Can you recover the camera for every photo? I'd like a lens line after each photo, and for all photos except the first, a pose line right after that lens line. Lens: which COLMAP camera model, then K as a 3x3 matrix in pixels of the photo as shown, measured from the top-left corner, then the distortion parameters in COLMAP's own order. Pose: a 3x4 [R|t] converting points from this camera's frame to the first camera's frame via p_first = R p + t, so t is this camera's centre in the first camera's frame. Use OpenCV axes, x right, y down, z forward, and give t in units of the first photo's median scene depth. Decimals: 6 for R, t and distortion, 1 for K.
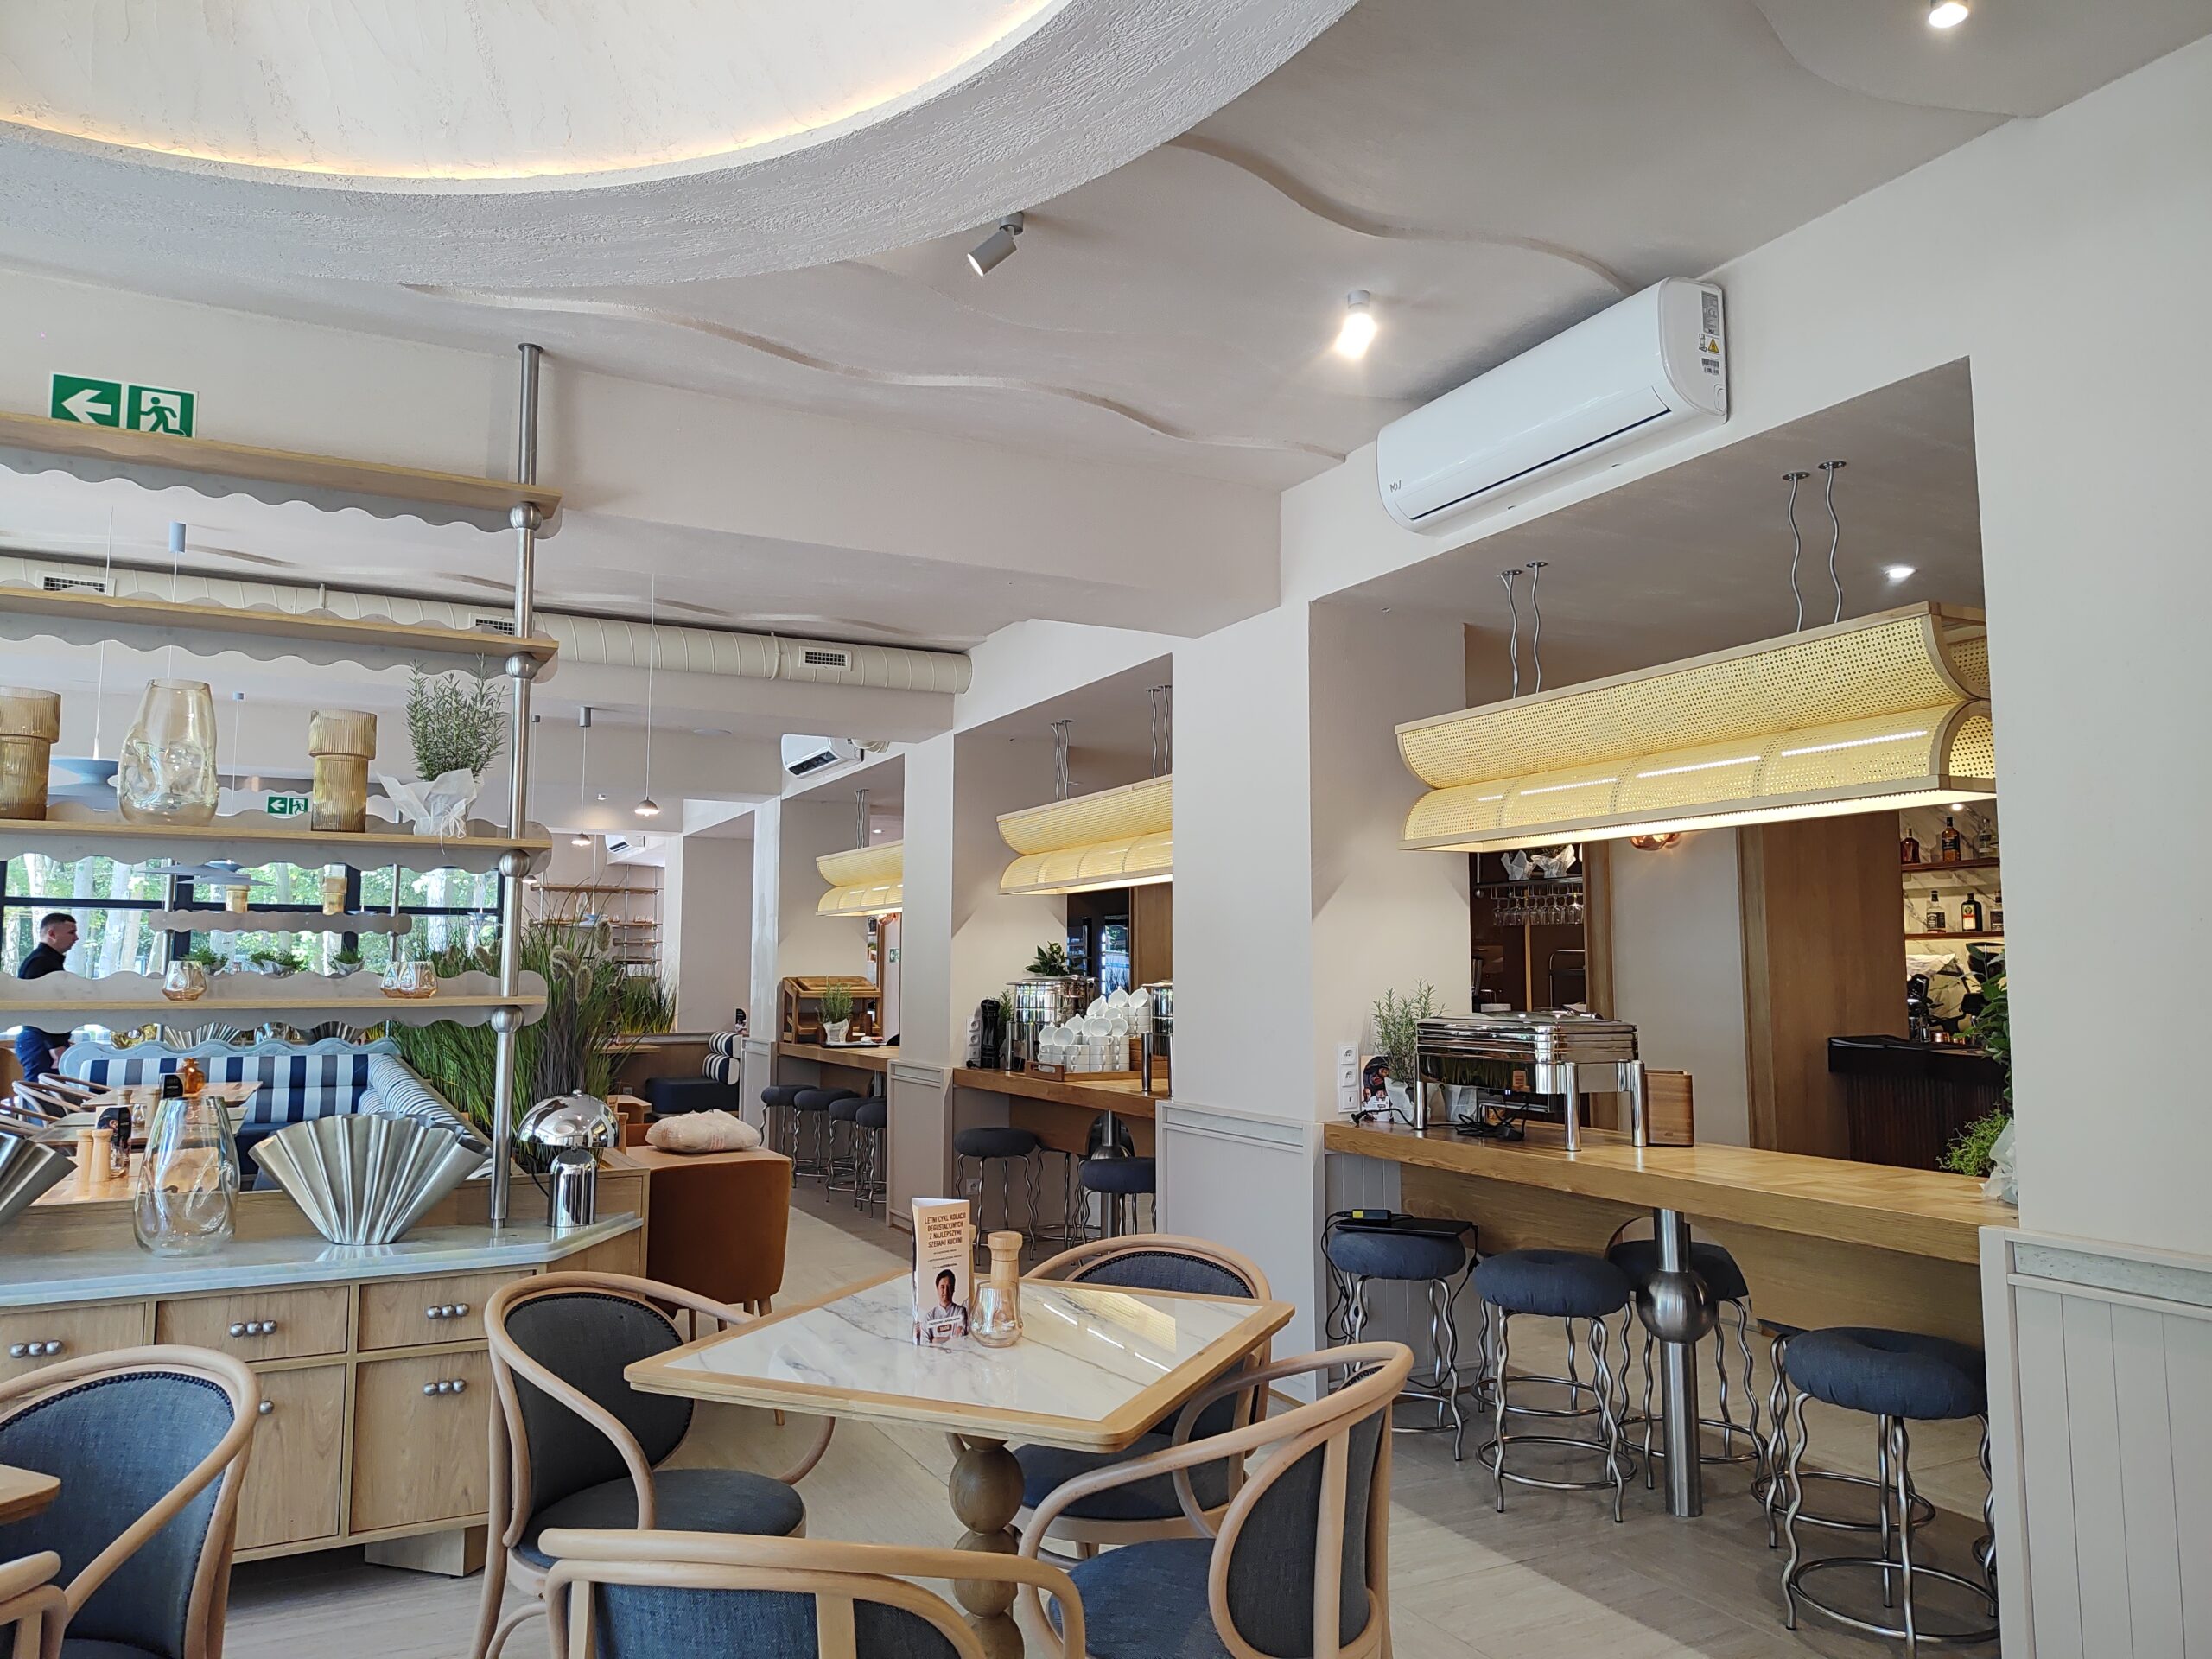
lens RADIAL K [[1512.3, 0, 1099.0], [0, 1512.3, 832.2], [0, 0, 1]] dist [0.057420, -0.071561]
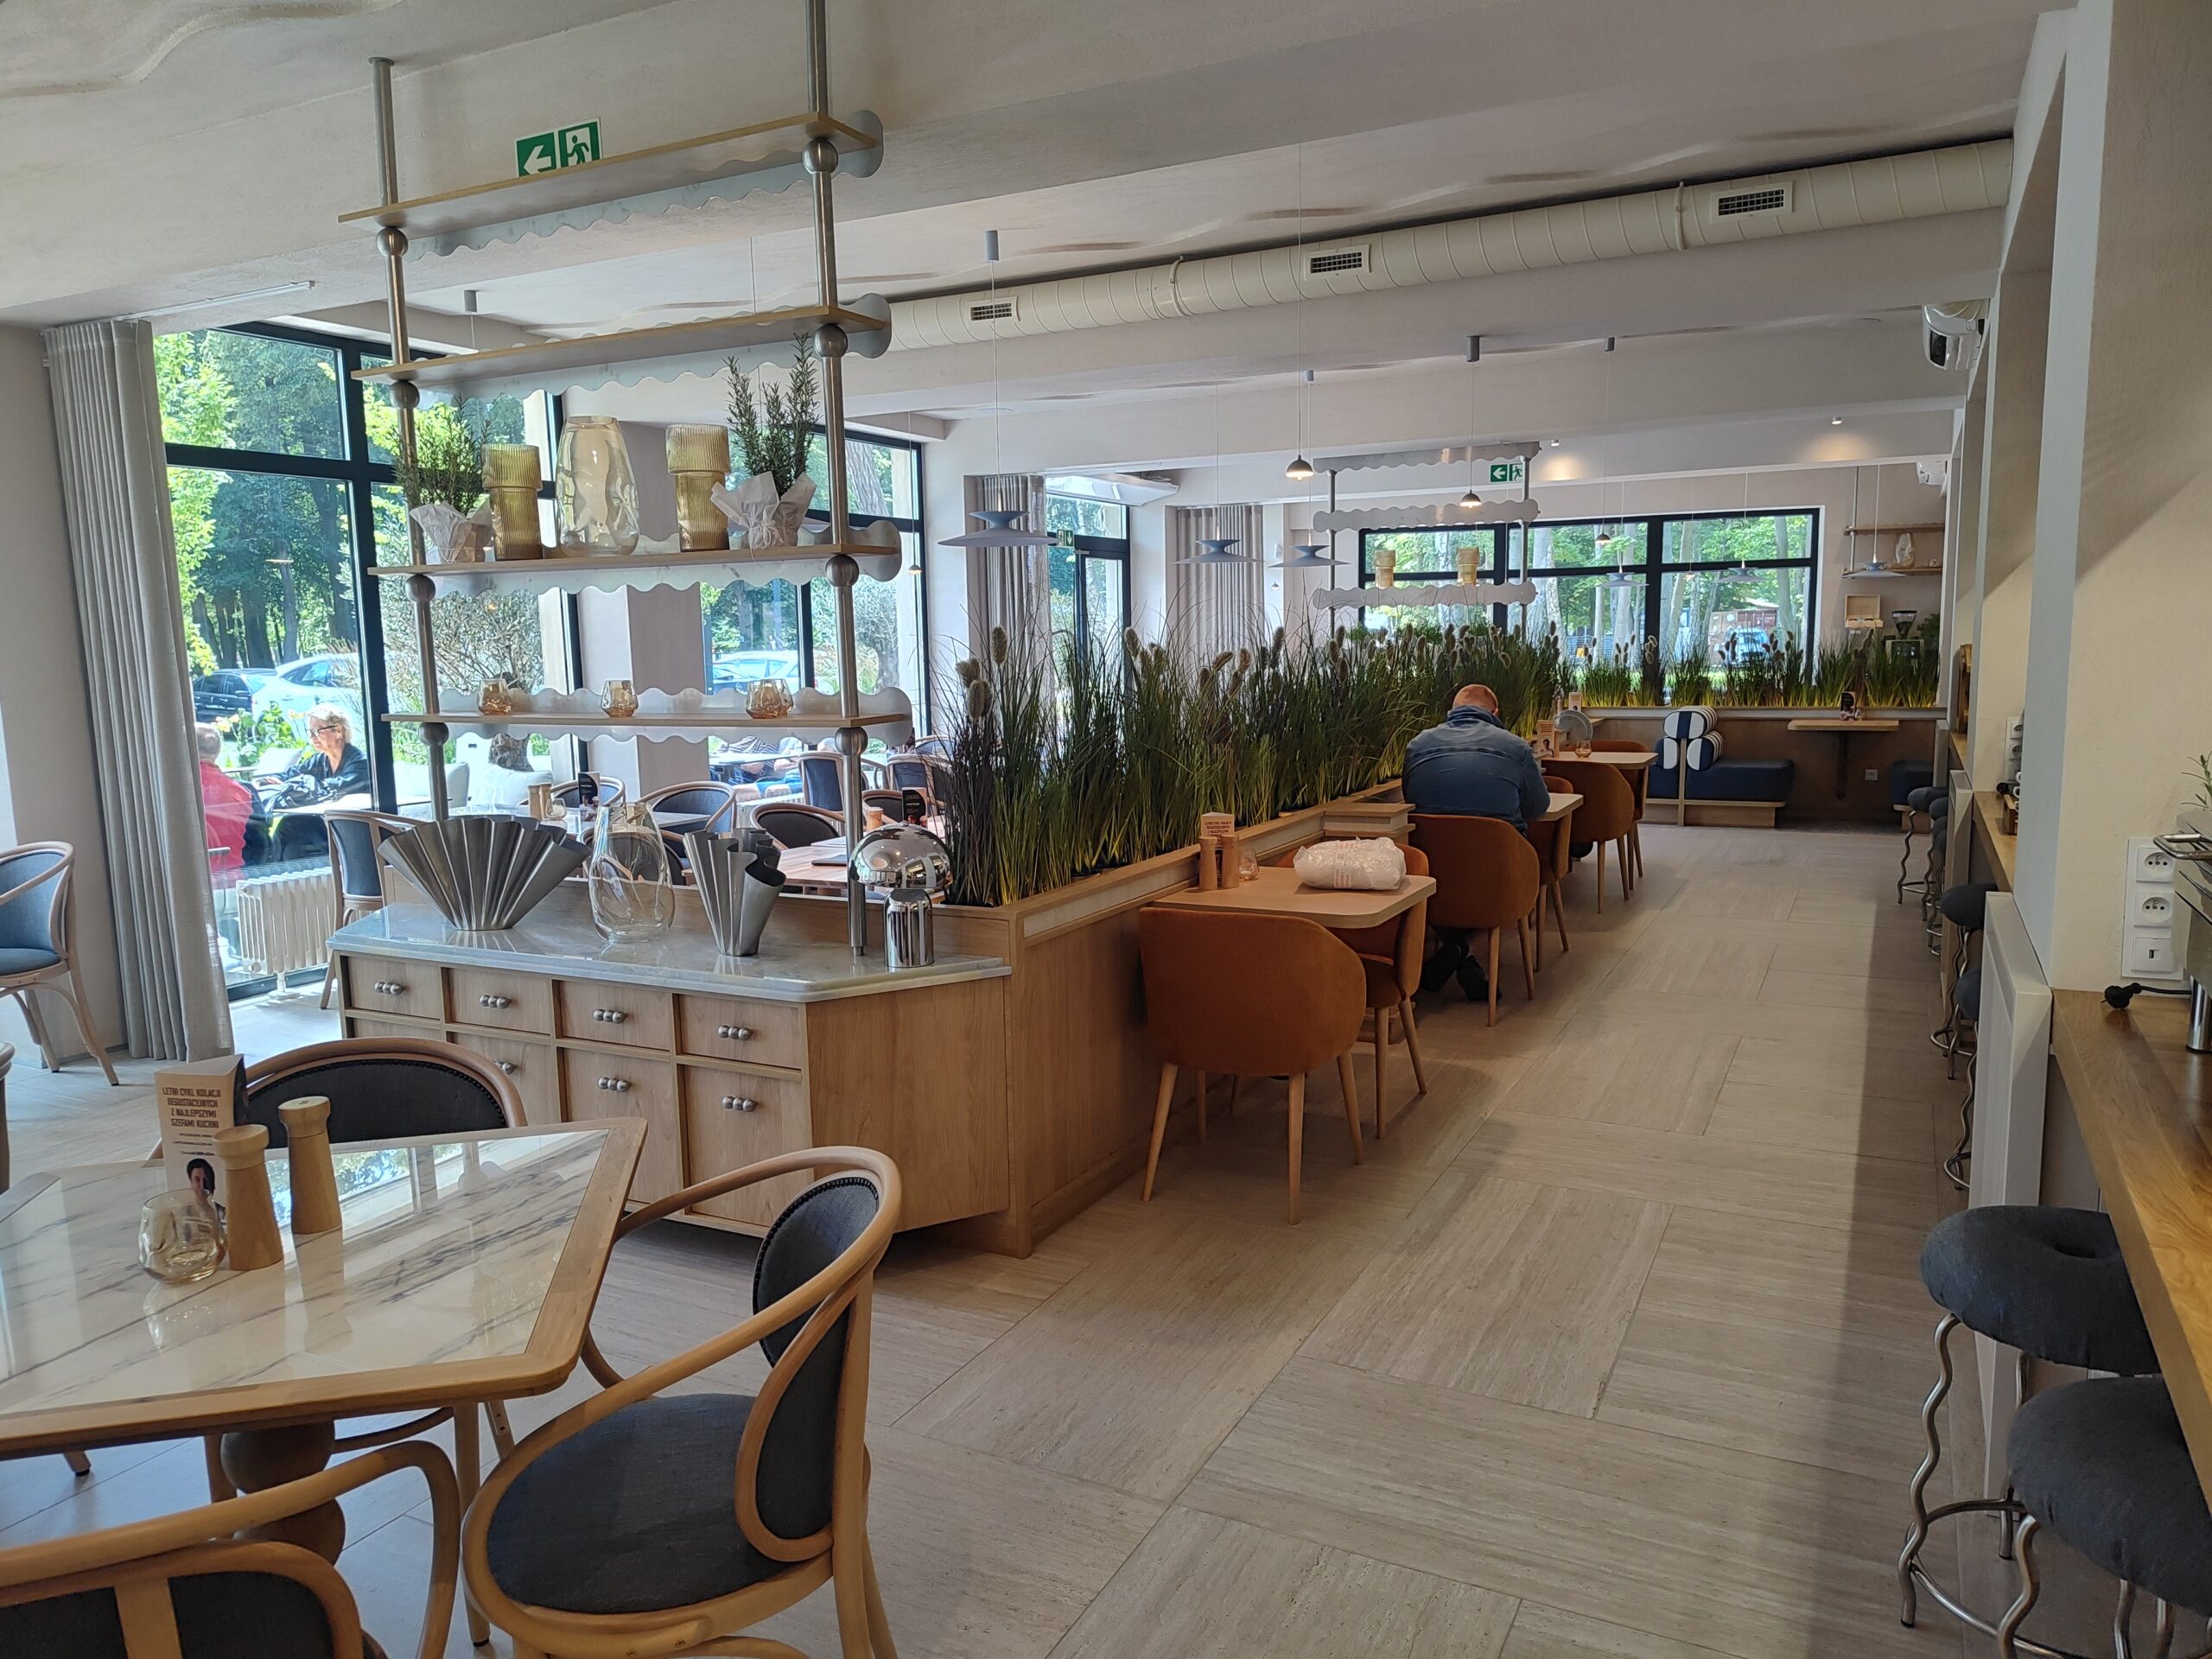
lens RADIAL K [[1507.5, 0, 1096.1], [0, 1507.5, 833.1], [0, 0, 1]] dist [0.053932, -0.076000]
pose [[0.578443, 0.093536, -0.810342, 0.321315], [0.096015, 0.978691, 0.181506, 0.017917], [0.810052, -0.182796, 0.557137, 0.423873]]
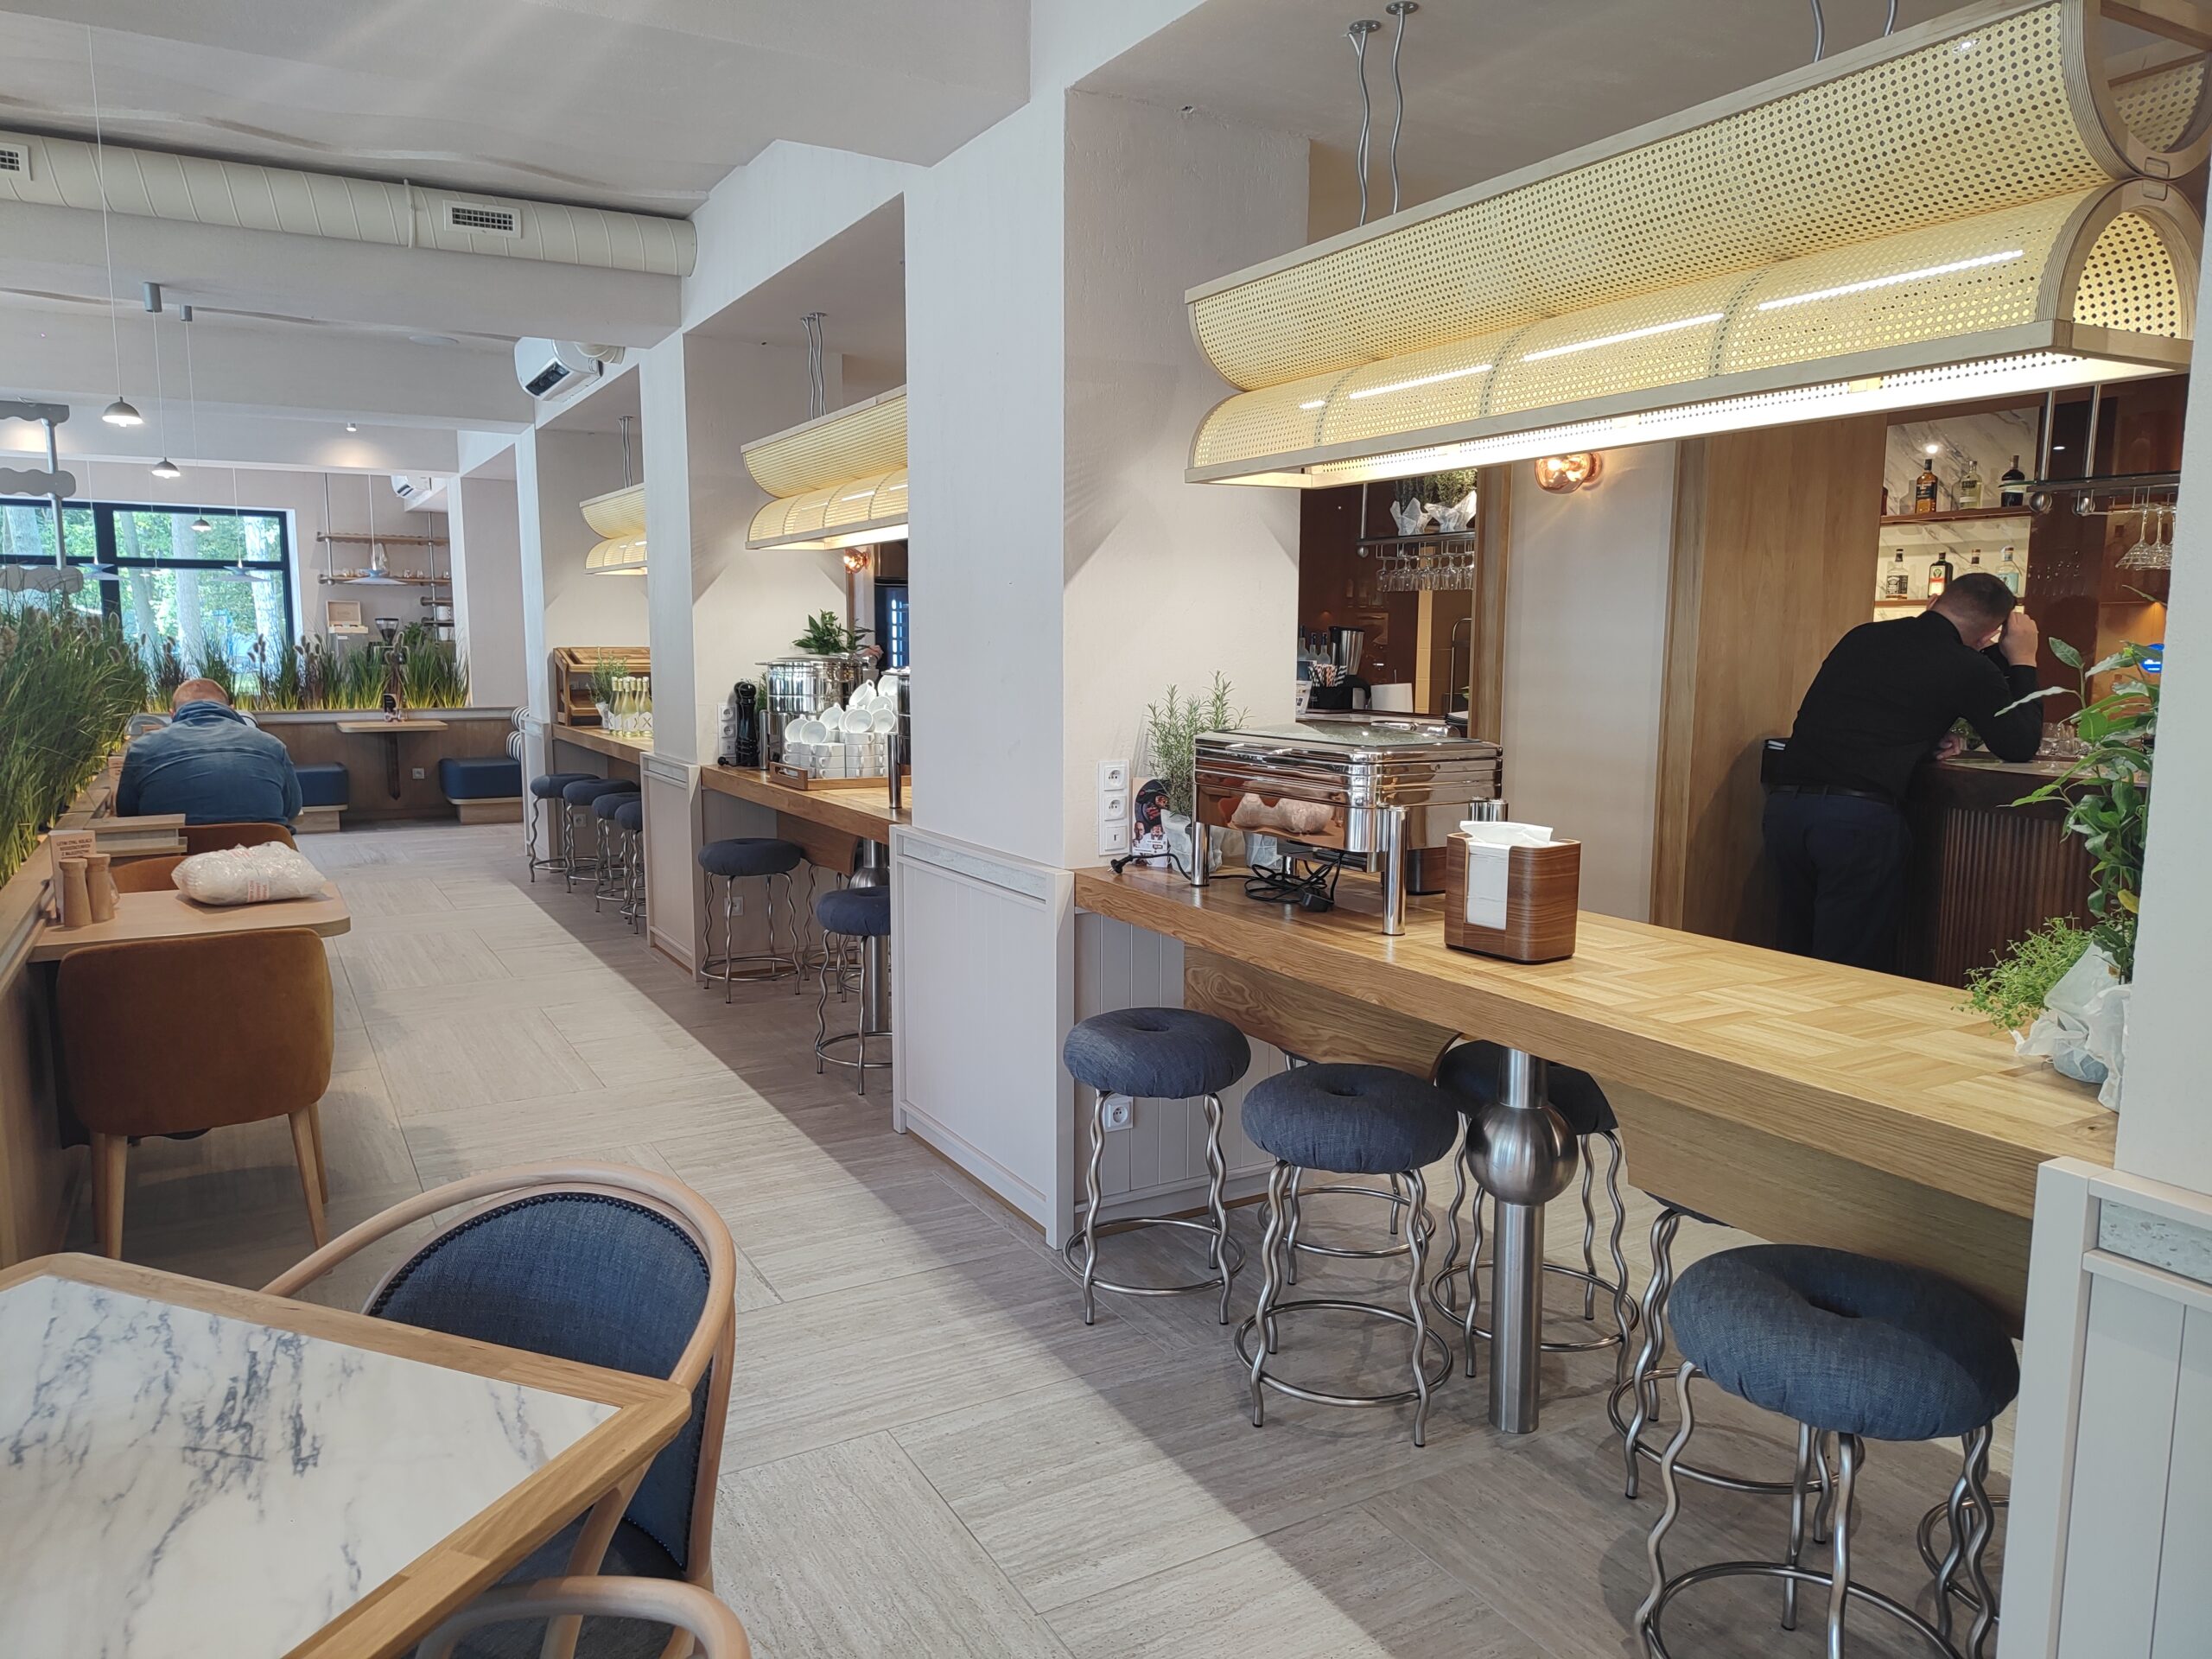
lens RADIAL K [[1512.3, 0, 1099.0], [0, 1512.3, 832.2], [0, 0, 1]] dist [0.057420, -0.071561]
pose [[0.999085, -0.001925, 0.042734, 0.115422], [-0.007558, 0.975326, 0.220641, 0.012982], [-0.042105, -0.220762, 0.974419, 0.270116]]
